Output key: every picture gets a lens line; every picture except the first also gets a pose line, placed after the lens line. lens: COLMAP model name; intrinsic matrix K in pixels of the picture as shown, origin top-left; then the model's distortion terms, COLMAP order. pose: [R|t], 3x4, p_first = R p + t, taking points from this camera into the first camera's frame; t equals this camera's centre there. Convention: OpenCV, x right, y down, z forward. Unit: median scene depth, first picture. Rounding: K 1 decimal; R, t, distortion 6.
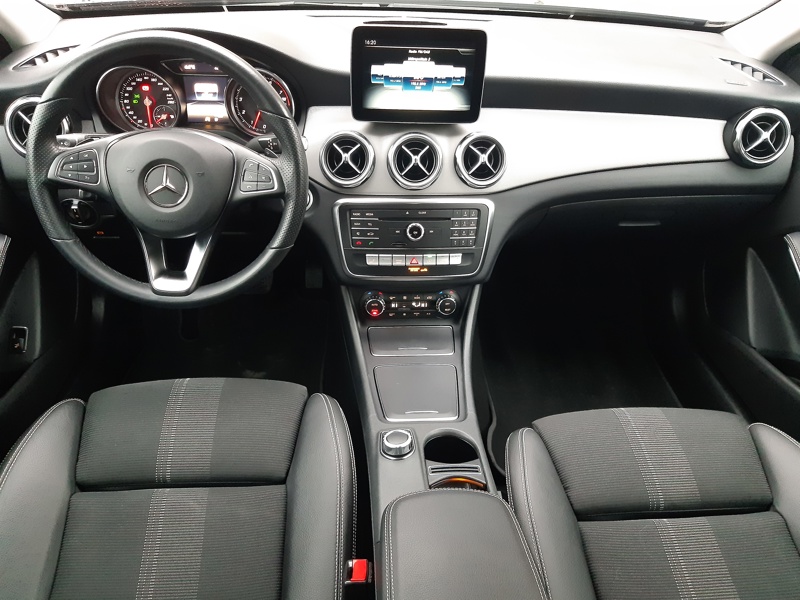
lens RADIAL K [[659.2, 0, 402.6], [0, 659.2, 307.9], [0, 0, 1]] dist [0.070915, -0.138843]
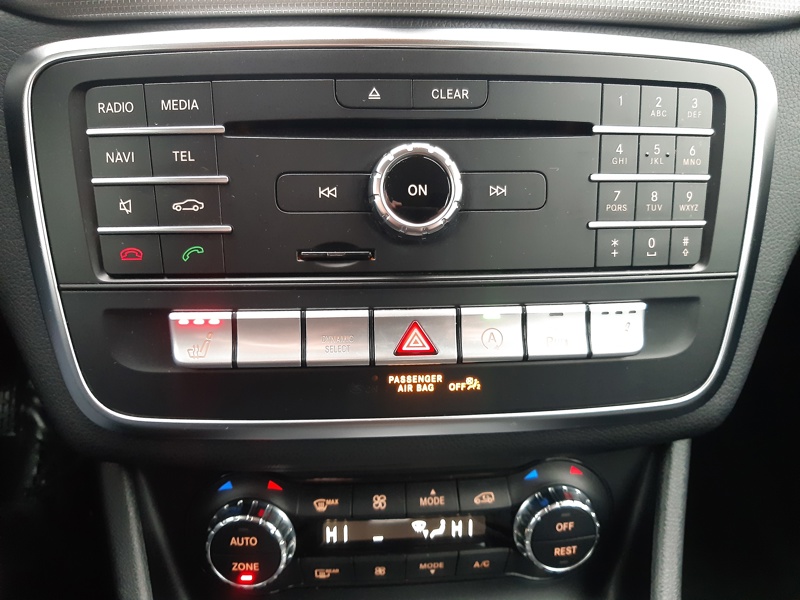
lens RADIAL K [[659.2, 0, 405.3], [0, 659.2, 306.1], [0, 0, 1]] dist [0.070915, -0.138843]
pose [[0.999793, -0.019318, -0.006368, 0.016483], [0.018158, 0.988737, -0.148558, -0.052845], [0.009166, 0.148412, 0.988883, 0.814891]]
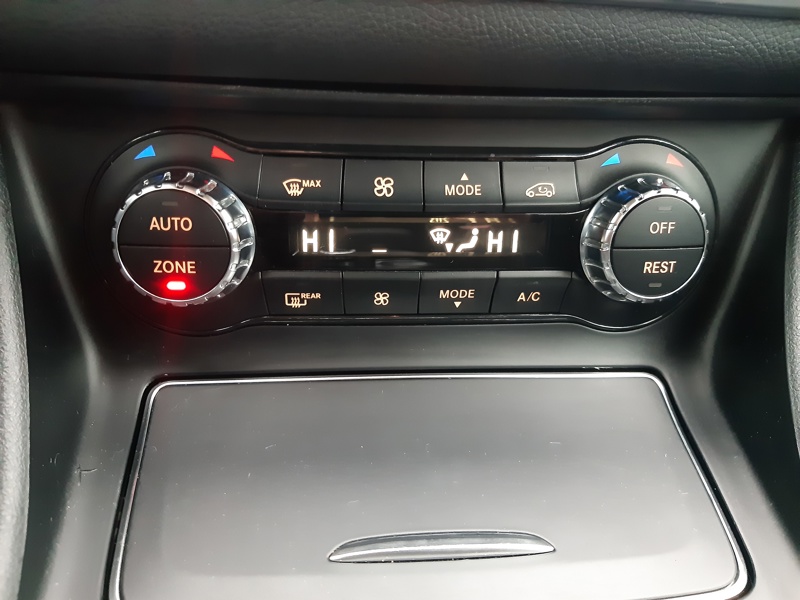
lens RADIAL K [[659.2, 0, 406.7], [0, 659.2, 272.5], [0, 0, 1]] dist [0.070915, -0.138843]
pose [[0.999643, 0.003873, 0.026446, 0.005027], [-0.001643, 0.996478, -0.083837, 0.018767], [-0.026678, 0.083764, 0.996128, 0.912803]]
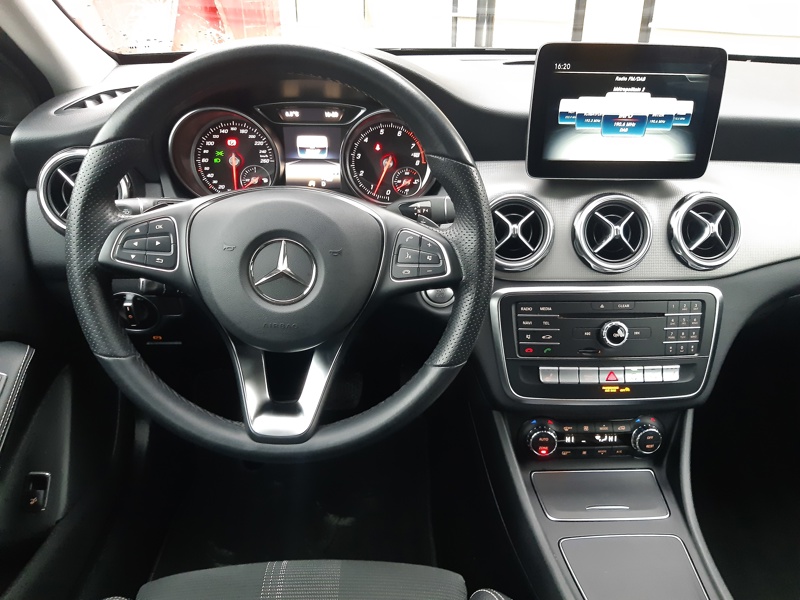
lens RADIAL K [[659.2, 0, 395.3], [0, 659.2, 296.7], [0, 0, 1]] dist [0.070915, -0.138843]
pose [[0.999346, -0.009002, -0.035017, -0.183251], [0.003711, 0.988932, -0.148322, -0.052980], [0.035964, 0.148095, 0.988319, 0.309696]]
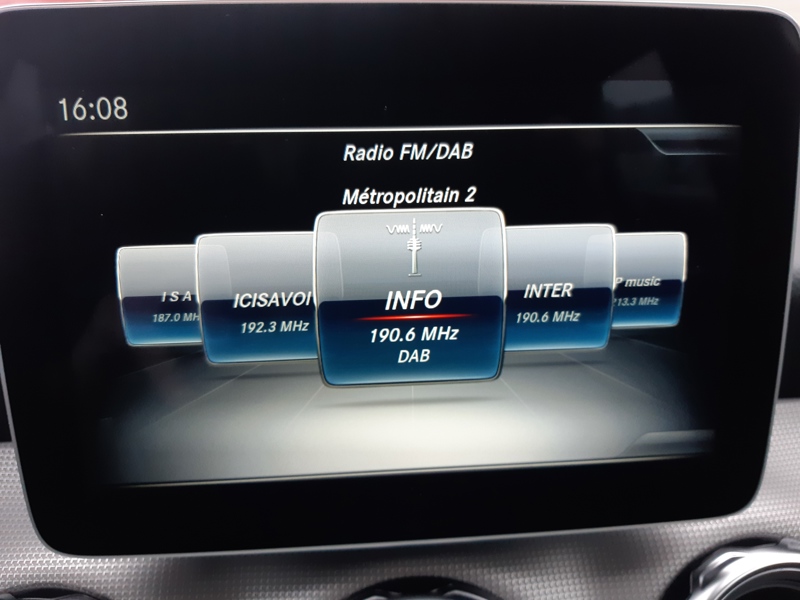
lens RADIAL K [[659.2, 0, 395.5], [0, 659.2, 296.3], [0, 0, 1]] dist [0.070915, -0.138843]
pose [[0.998367, -0.054502, -0.017109, 0.021048], [0.047223, 0.955968, -0.289648, -0.281736], [0.032142, 0.288367, 0.956980, 0.788662]]
